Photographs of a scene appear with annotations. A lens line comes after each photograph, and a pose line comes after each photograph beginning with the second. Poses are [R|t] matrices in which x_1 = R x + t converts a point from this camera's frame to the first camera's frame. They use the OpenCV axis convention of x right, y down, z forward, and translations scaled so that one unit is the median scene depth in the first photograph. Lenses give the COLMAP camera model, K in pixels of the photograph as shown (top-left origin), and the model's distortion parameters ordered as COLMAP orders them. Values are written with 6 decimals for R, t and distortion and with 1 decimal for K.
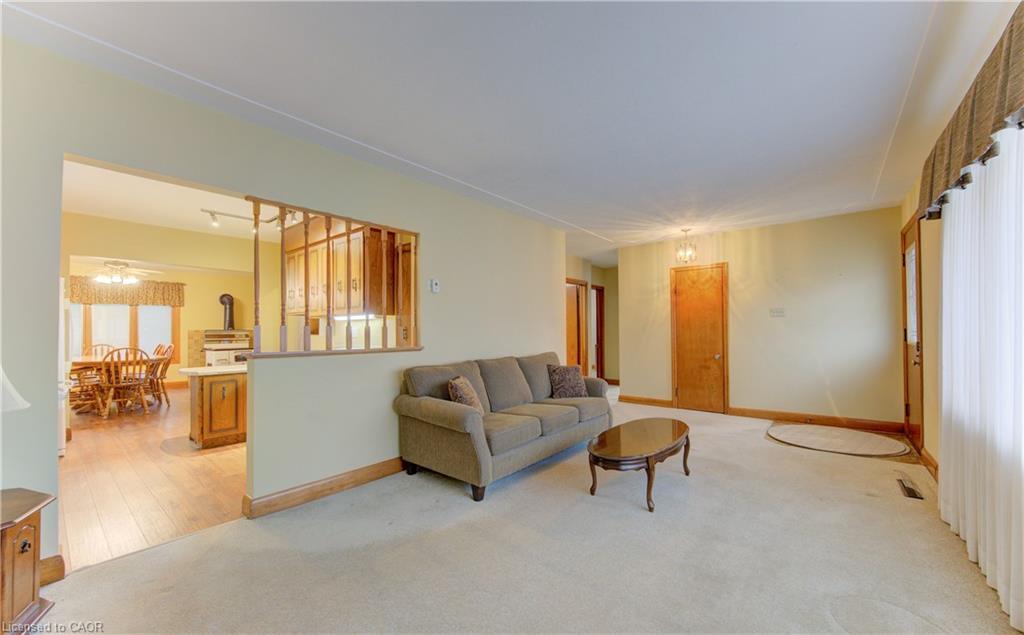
lens RADIAL K [[383.8, 0, 512.0], [0, 383.8, 317.5], [0, 0, 1]] dist [-0.010725, -0.000219]
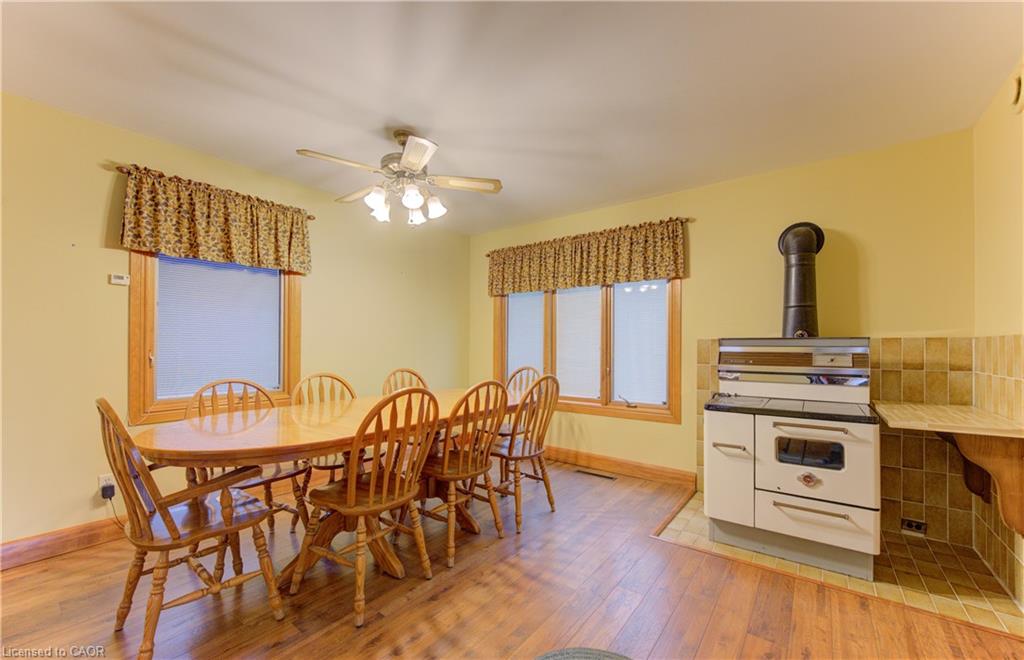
lens RADIAL K [[420.1, 0, 497.5], [0, 420.1, 340.5], [0, 0, 1]] dist [-0.000107, -0.000220]
pose [[0.033668, 0.001258, -0.999432, -0.508346], [0.027121, 0.999630, 0.002172, 0.032730], [0.999065, -0.027179, 0.033621, 0.907074]]
